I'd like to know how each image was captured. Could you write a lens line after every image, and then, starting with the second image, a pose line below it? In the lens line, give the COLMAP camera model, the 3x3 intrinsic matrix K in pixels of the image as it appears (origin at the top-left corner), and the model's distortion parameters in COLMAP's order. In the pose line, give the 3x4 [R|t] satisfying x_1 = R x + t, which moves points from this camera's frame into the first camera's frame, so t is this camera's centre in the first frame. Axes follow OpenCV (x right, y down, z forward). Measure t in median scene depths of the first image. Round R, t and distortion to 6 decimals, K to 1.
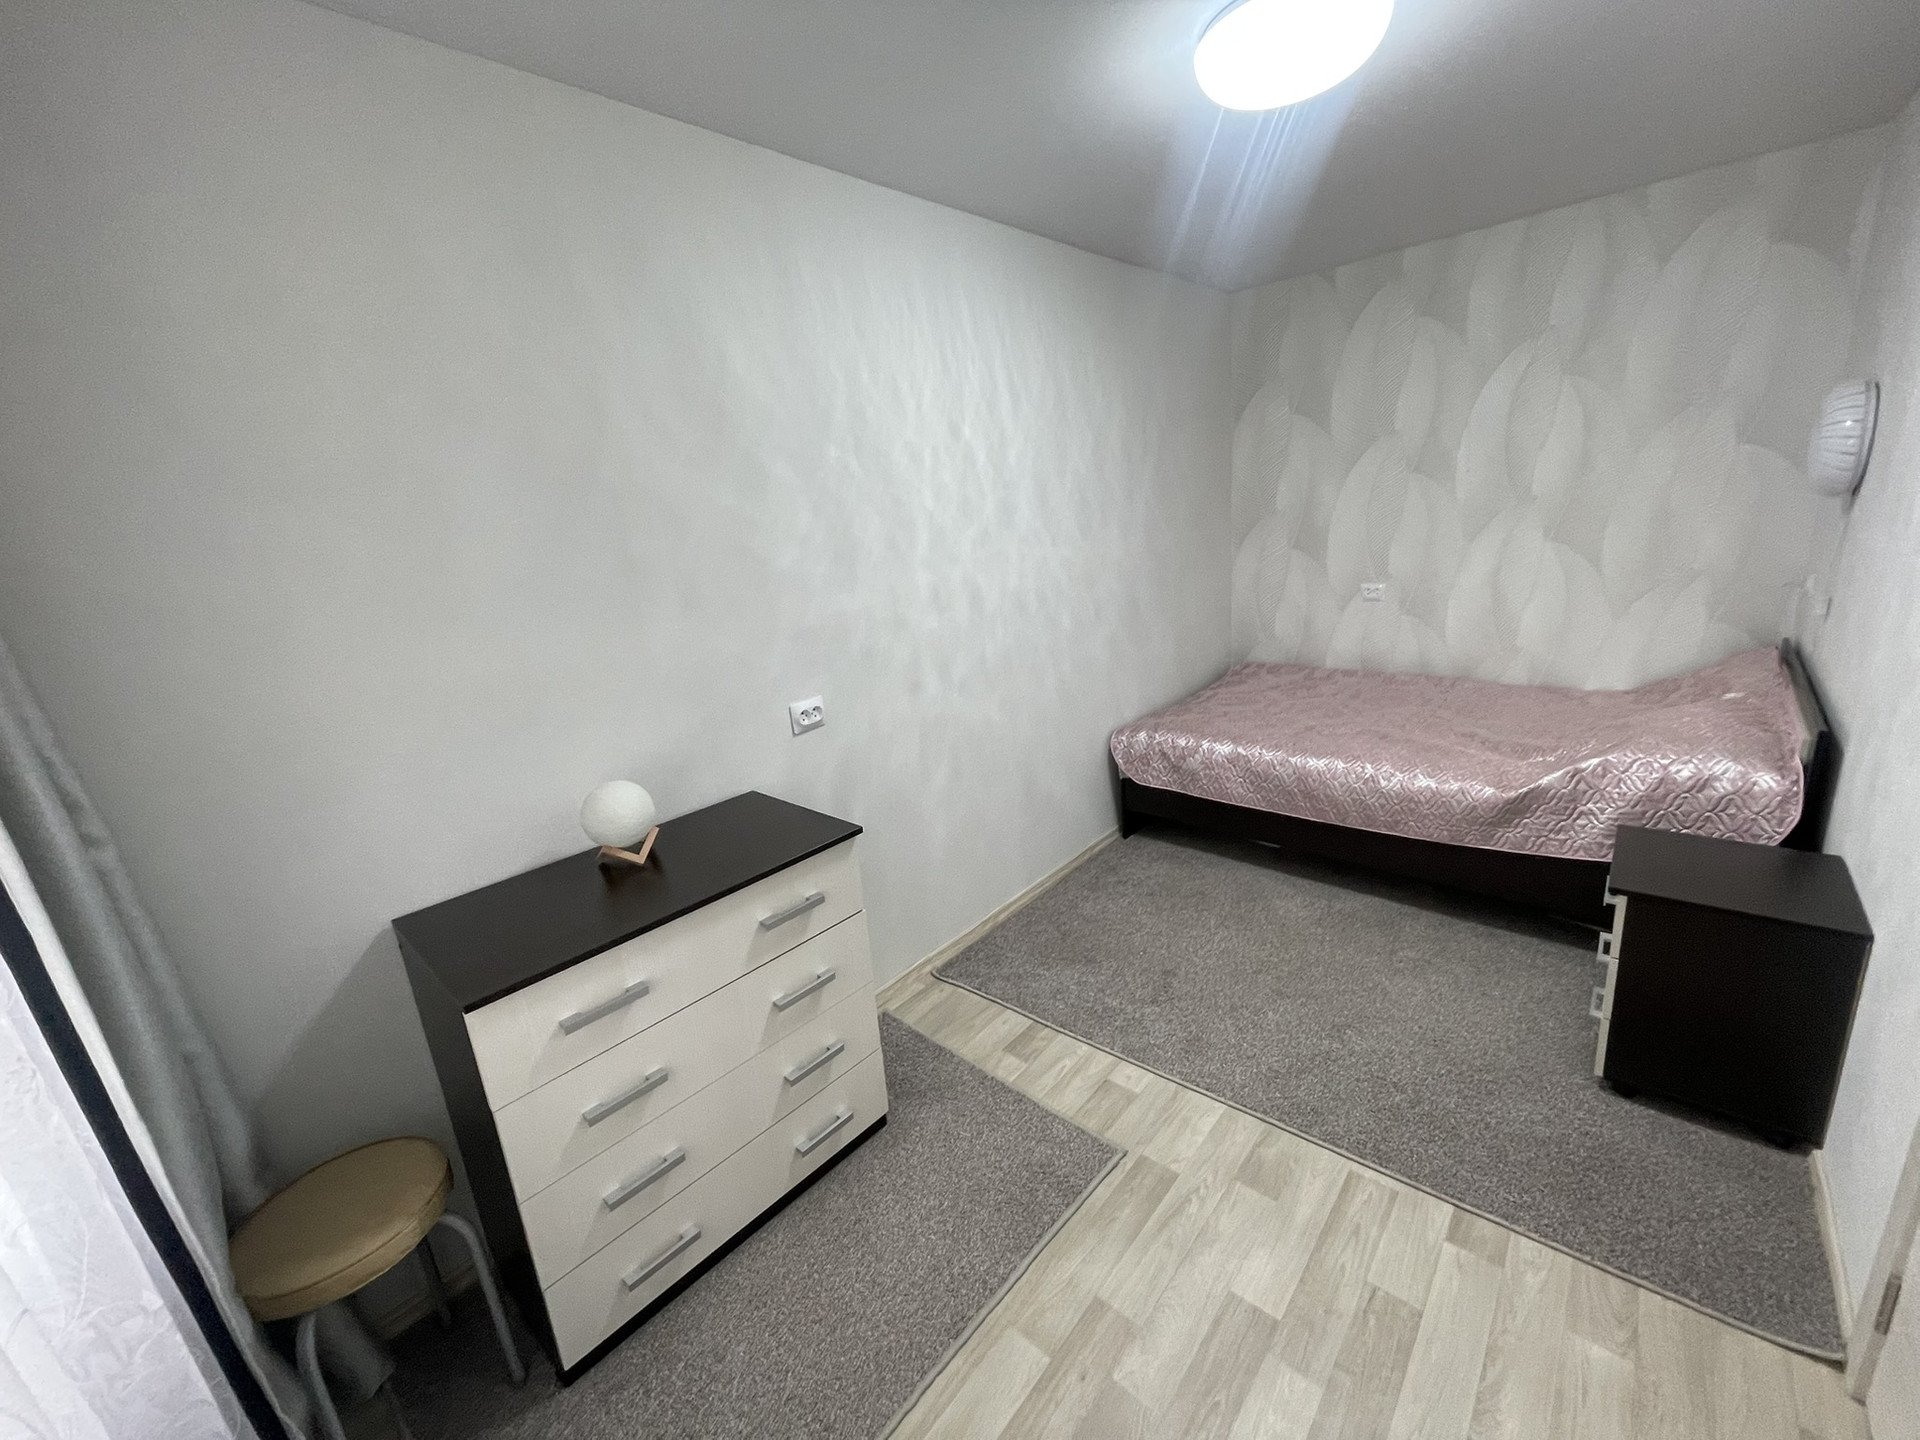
lens RADIAL K [[786.0, 0, 967.9], [0, 786.0, 711.7], [0, 0, 1]] dist [0.001838, 0.000524]
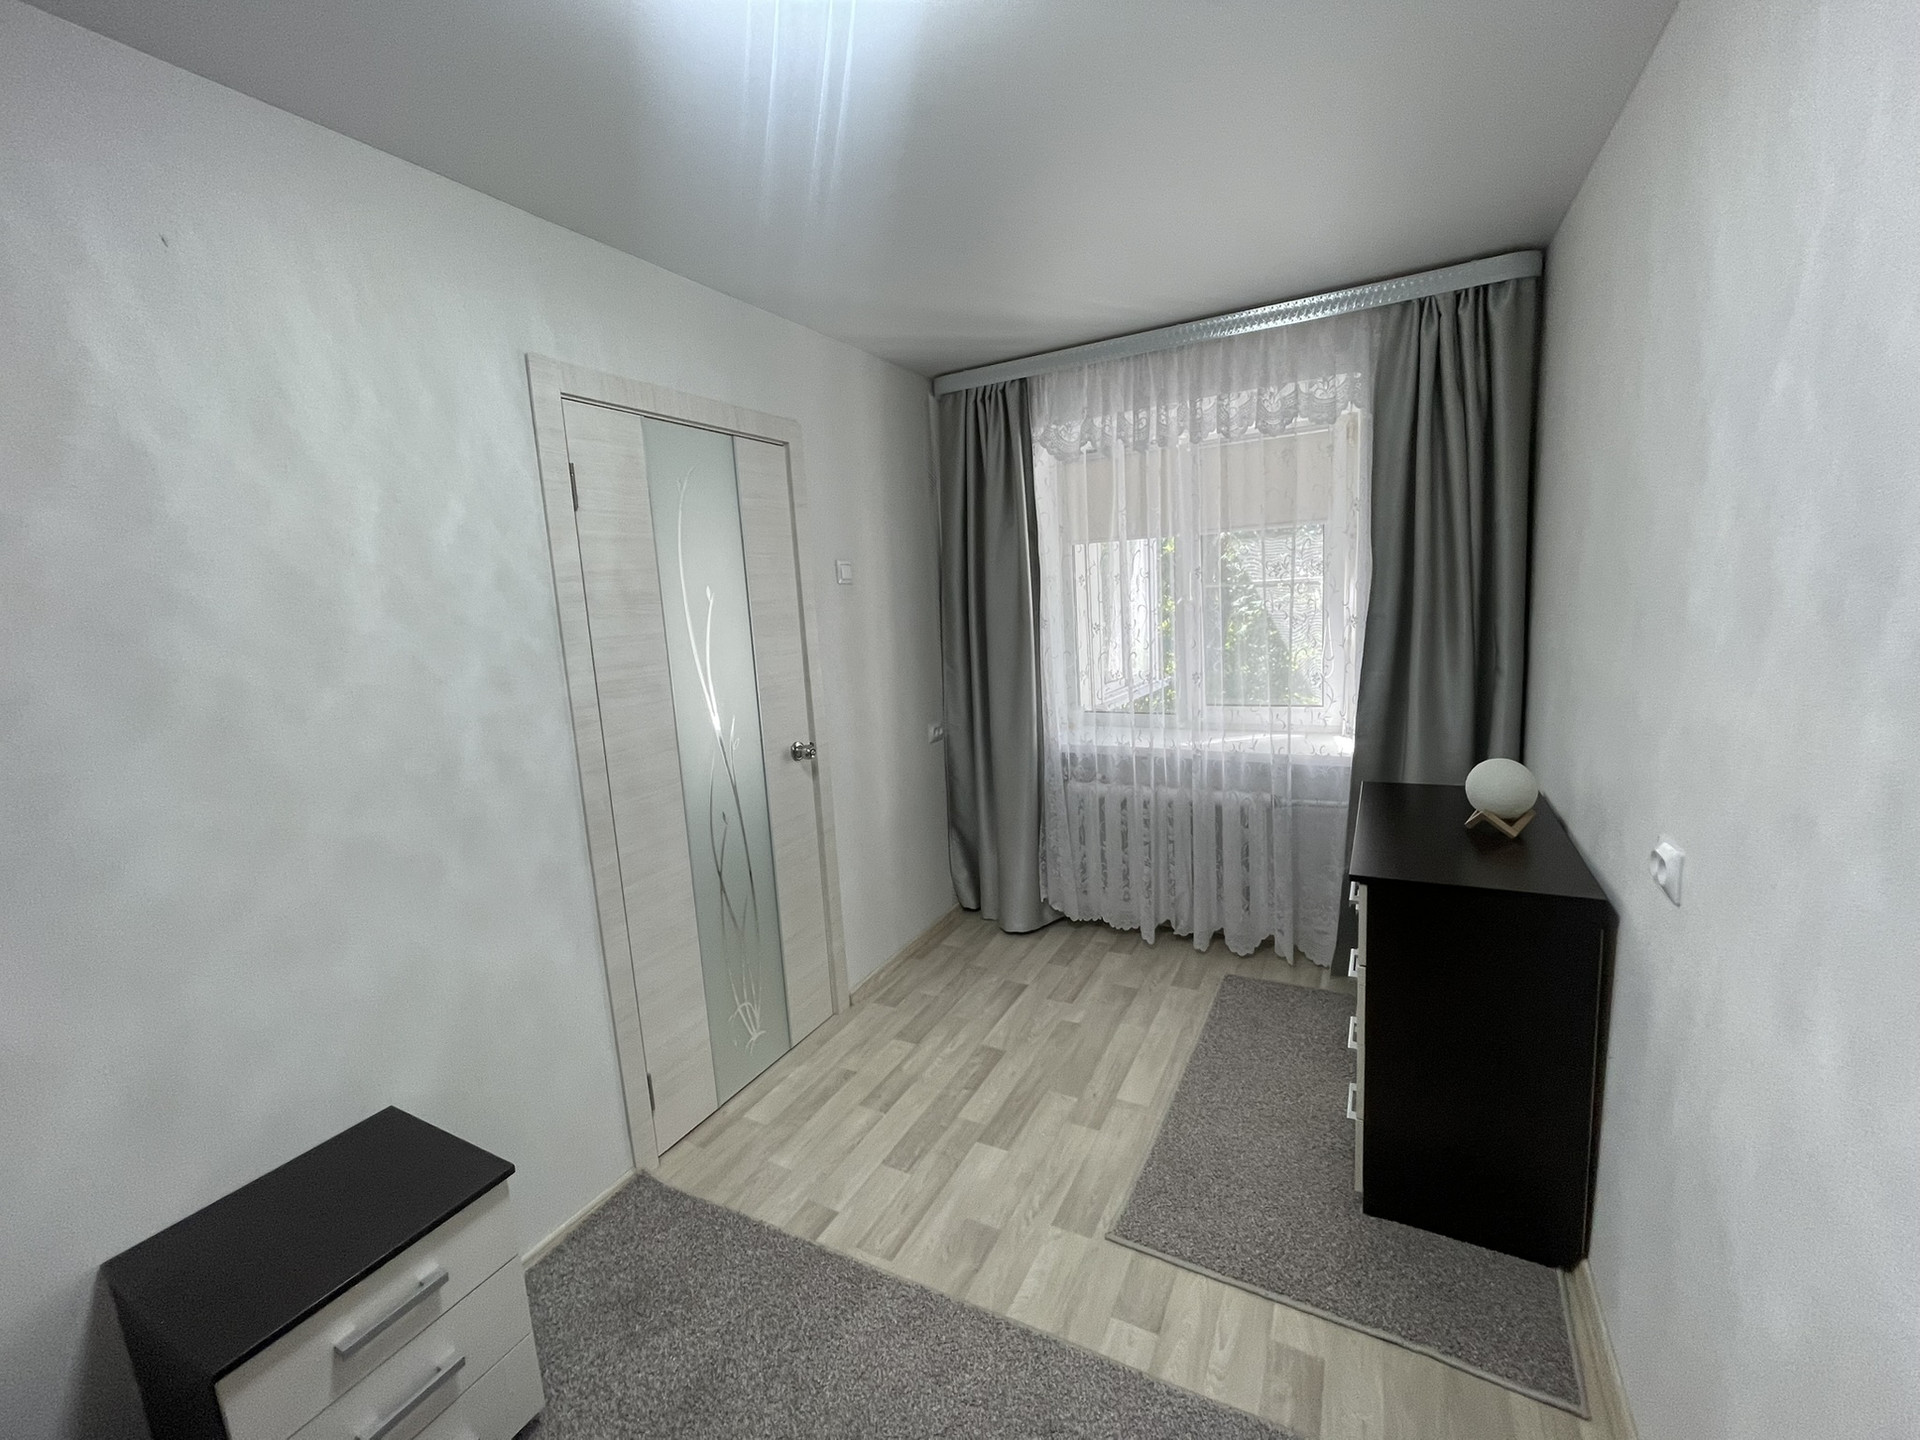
lens RADIAL K [[786.0, 0, 967.9], [0, 786.0, 711.7], [0, 0, 1]] dist [0.001838, 0.000524]
pose [[-0.963525, 0.169665, -0.206963, 0.479142], [0.069835, 0.905957, 0.417570, -0.466986], [0.258347, 0.387886, -0.884761, 1.639402]]
